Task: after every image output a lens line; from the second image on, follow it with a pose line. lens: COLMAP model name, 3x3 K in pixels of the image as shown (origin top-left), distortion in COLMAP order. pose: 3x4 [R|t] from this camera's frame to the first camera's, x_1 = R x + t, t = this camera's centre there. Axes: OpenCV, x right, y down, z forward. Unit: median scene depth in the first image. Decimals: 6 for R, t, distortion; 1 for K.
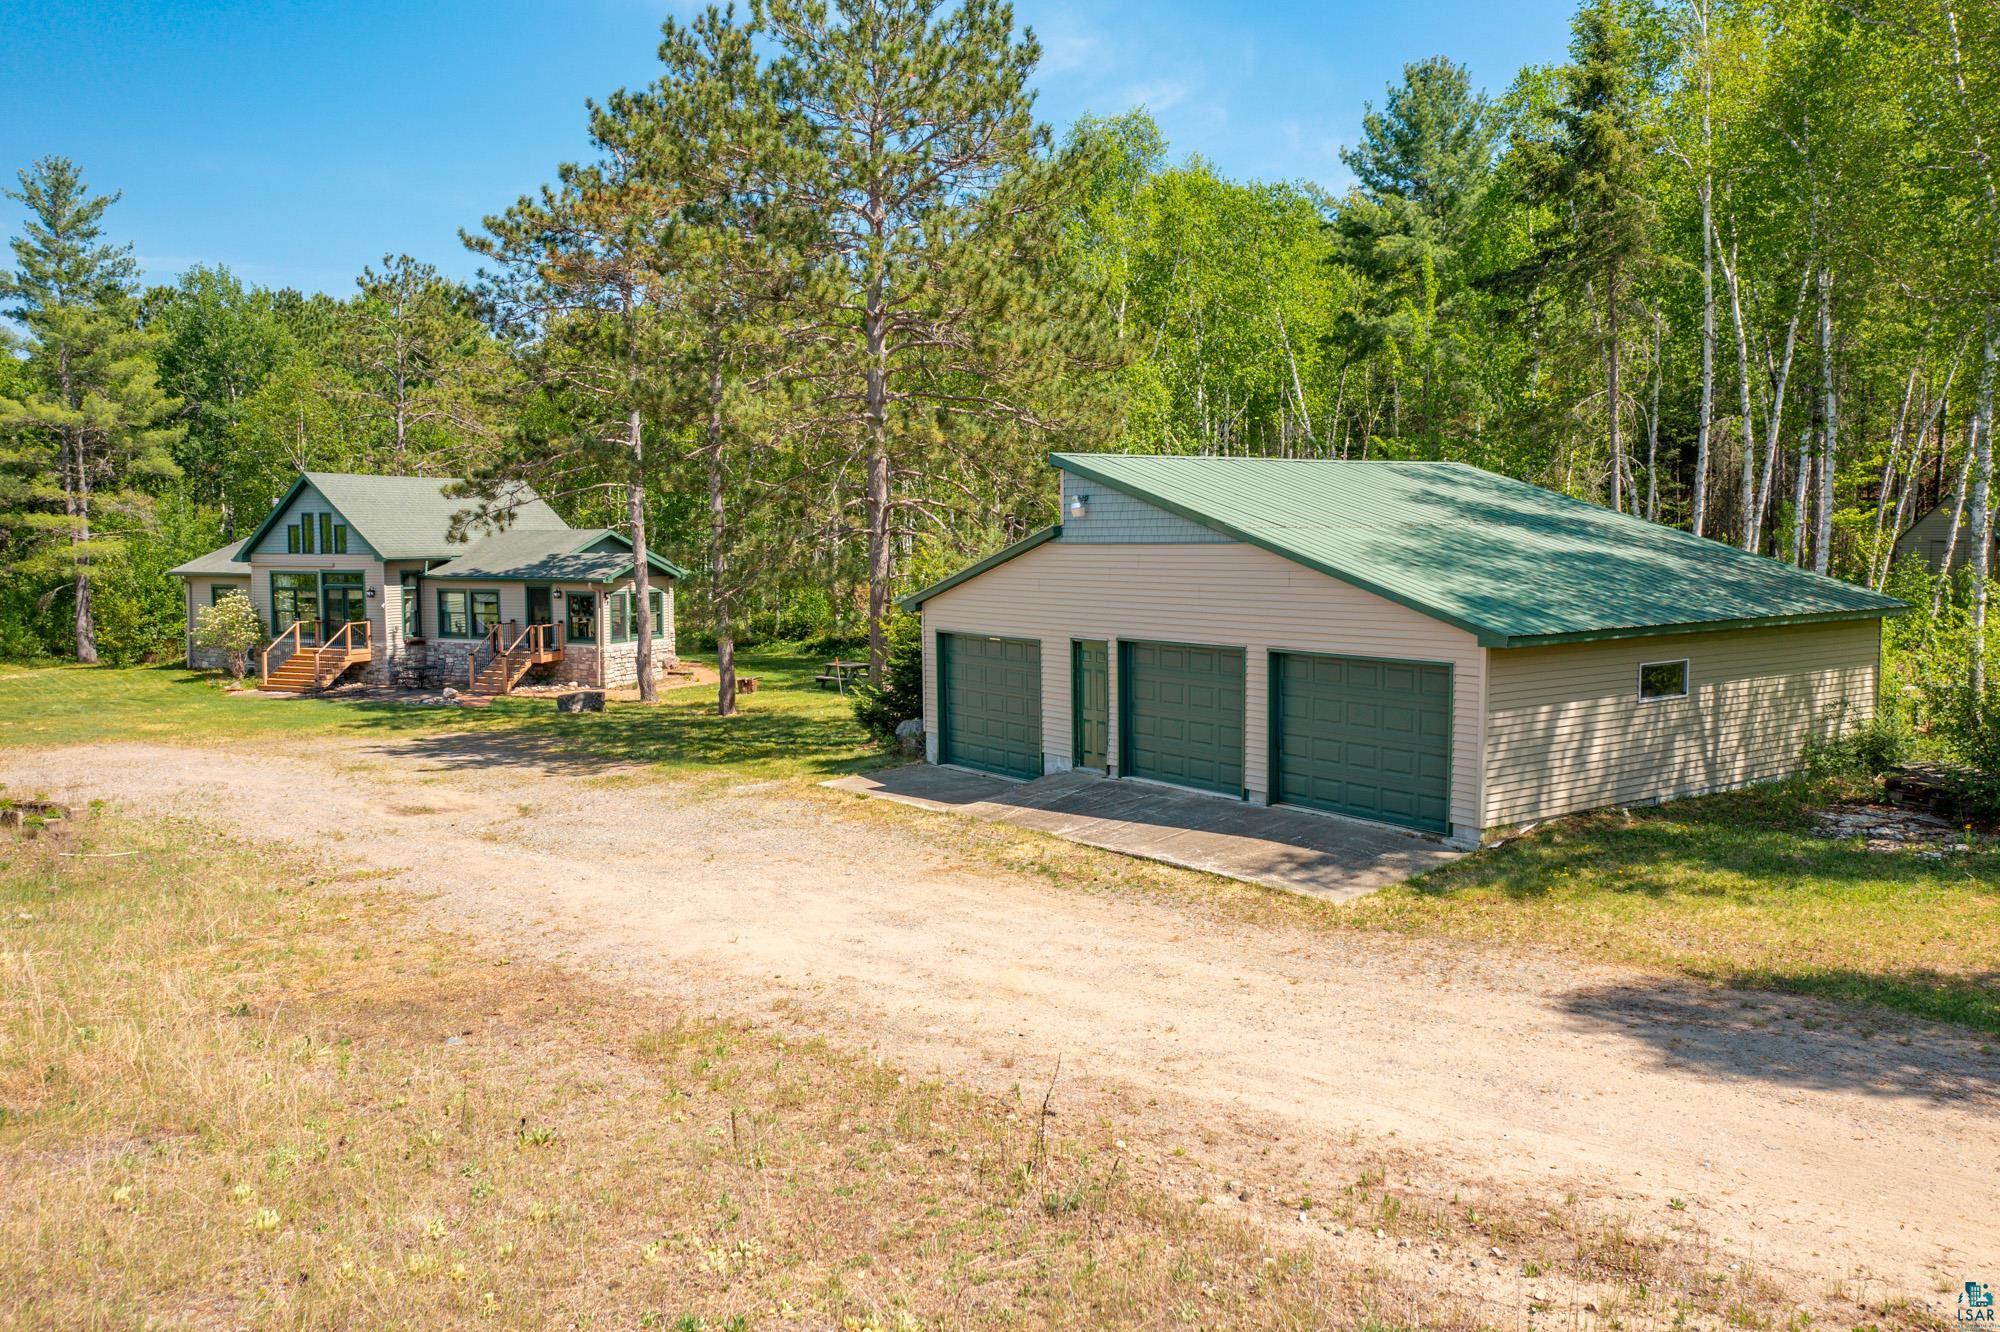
lens RADIAL K [[1589.9, 0, 1000.0], [0, 1589.9, 666.0], [0, 0, 1]] dist [-0.018994, 0.002221]
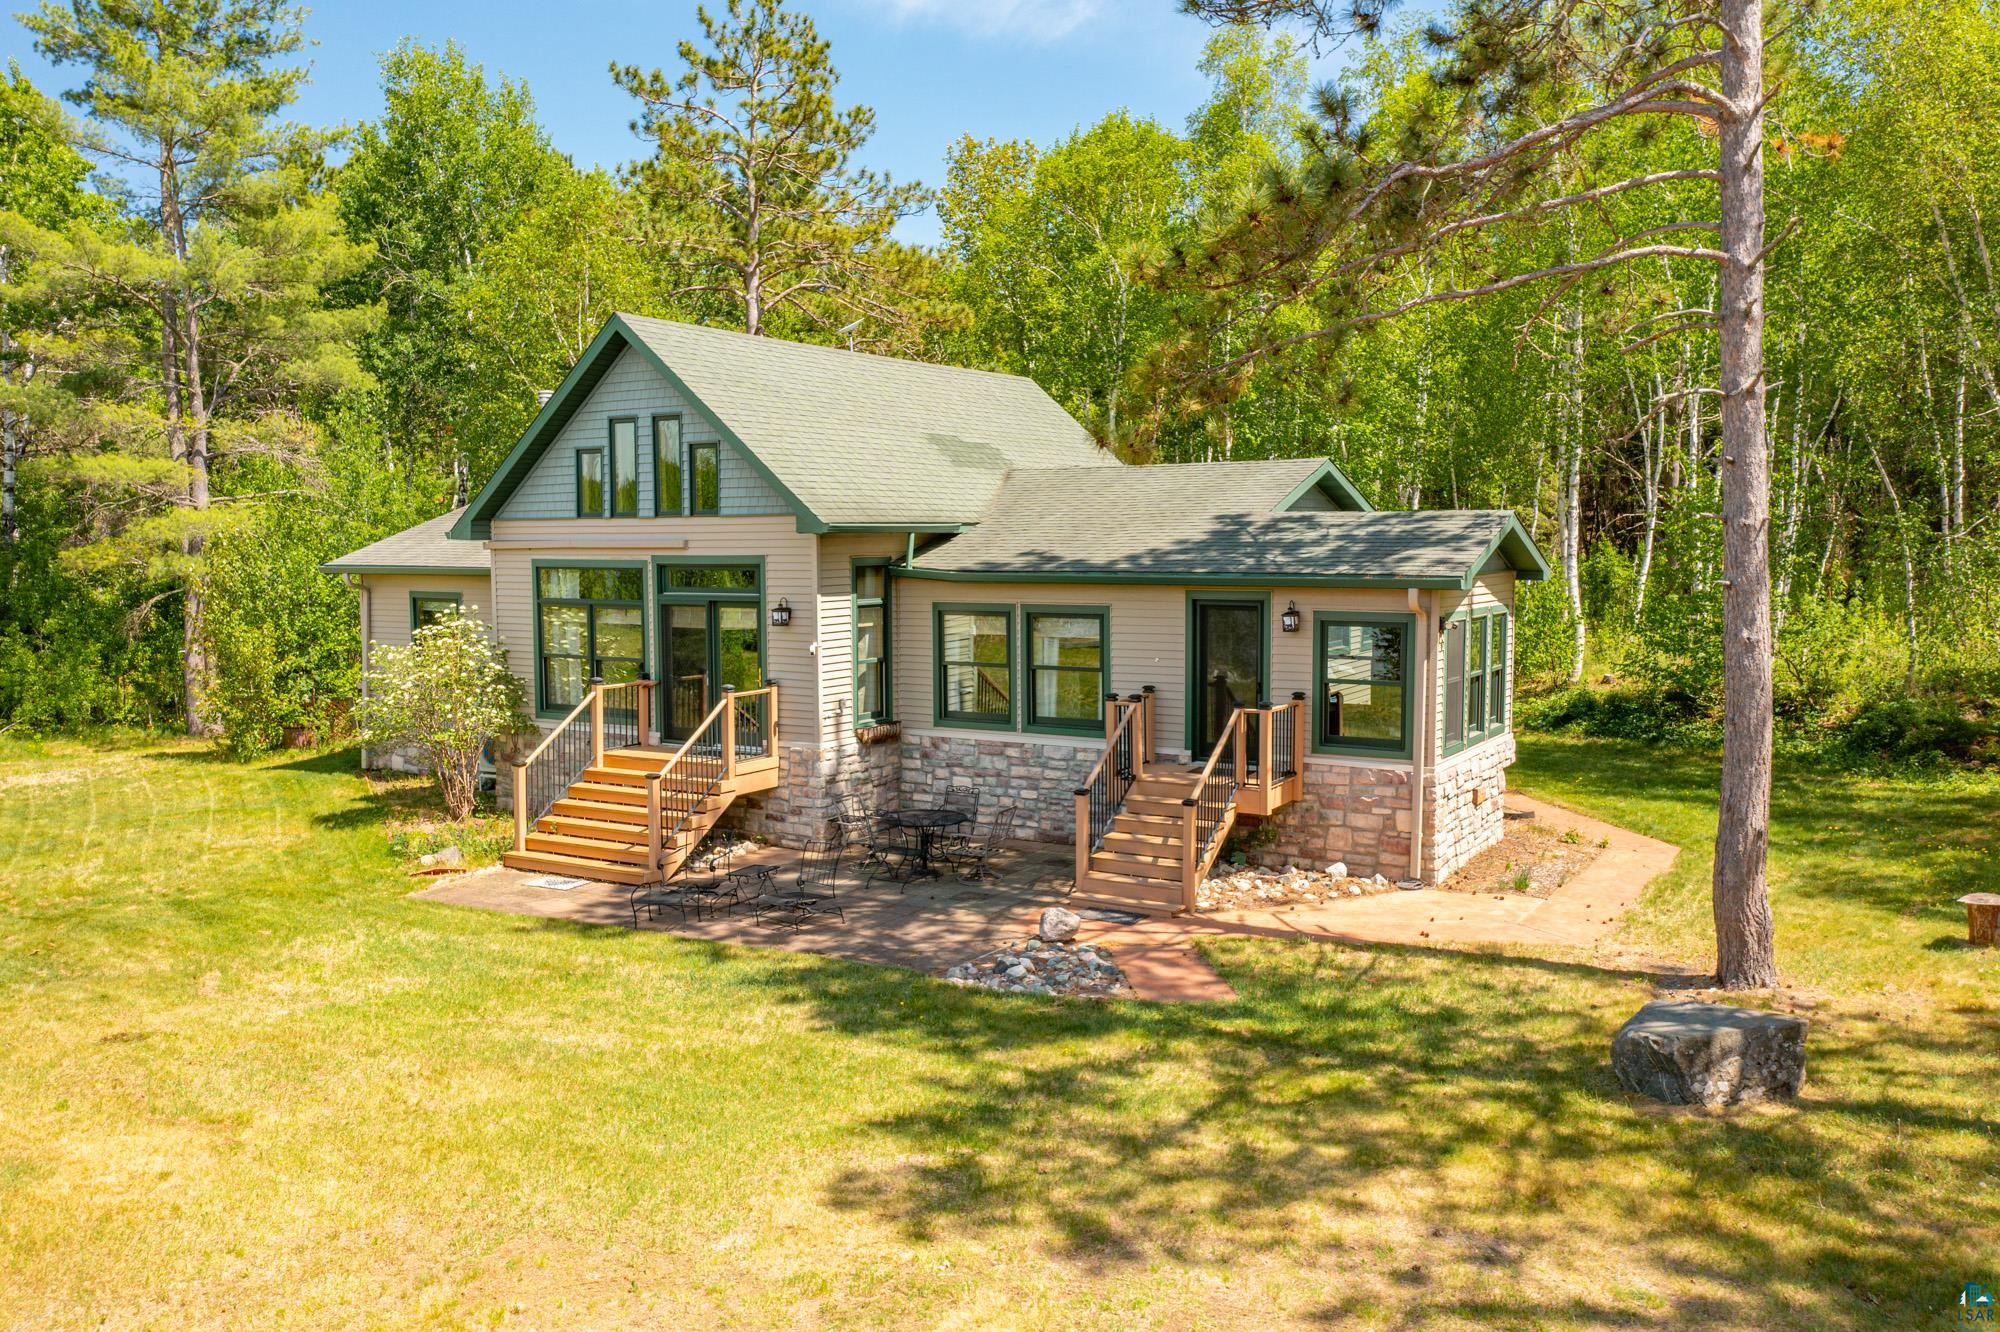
lens RADIAL K [[1584.3, 0, 1006.0], [0, 1584.3, 673.7], [0, 0, 1]] dist [-0.012295, 0.004320]
pose [[0.990930, 0.006849, -0.134206, -0.453252], [-0.006657, 0.999976, 0.001878, -0.051036], [0.134215, -0.000967, 0.990952, 0.972094]]
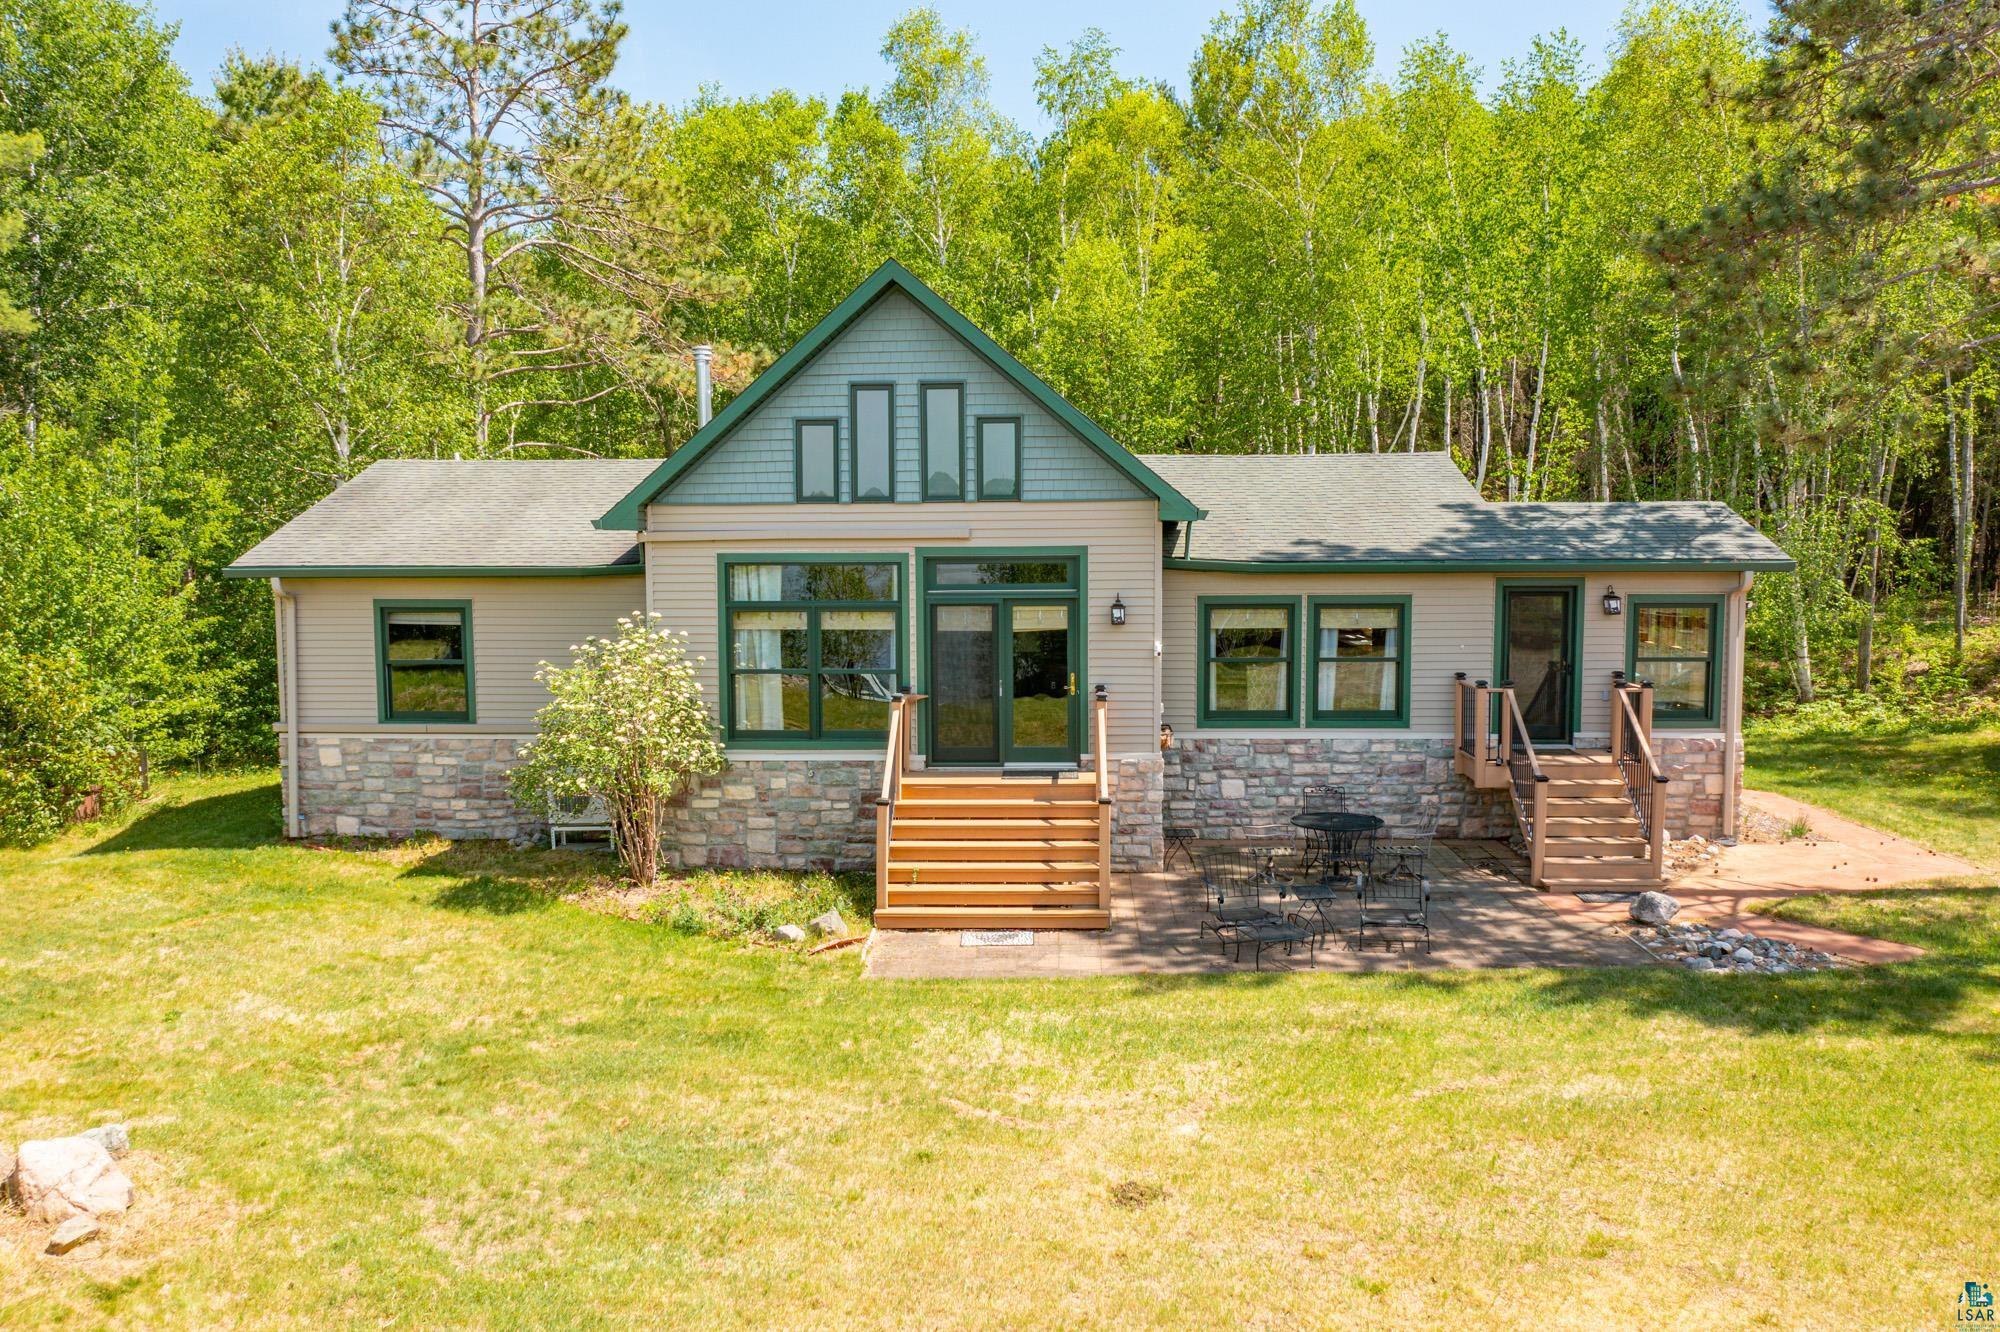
lens RADIAL K [[1589.9, 0, 1000.0], [0, 1589.9, 666.0], [0, 0, 1]] dist [-0.018994, 0.002221]
pose [[0.935757, -0.036399, 0.350761, -0.849567], [0.037140, 0.999299, 0.004616, -0.057412], [-0.350684, 0.008707, 0.936453, 1.066123]]
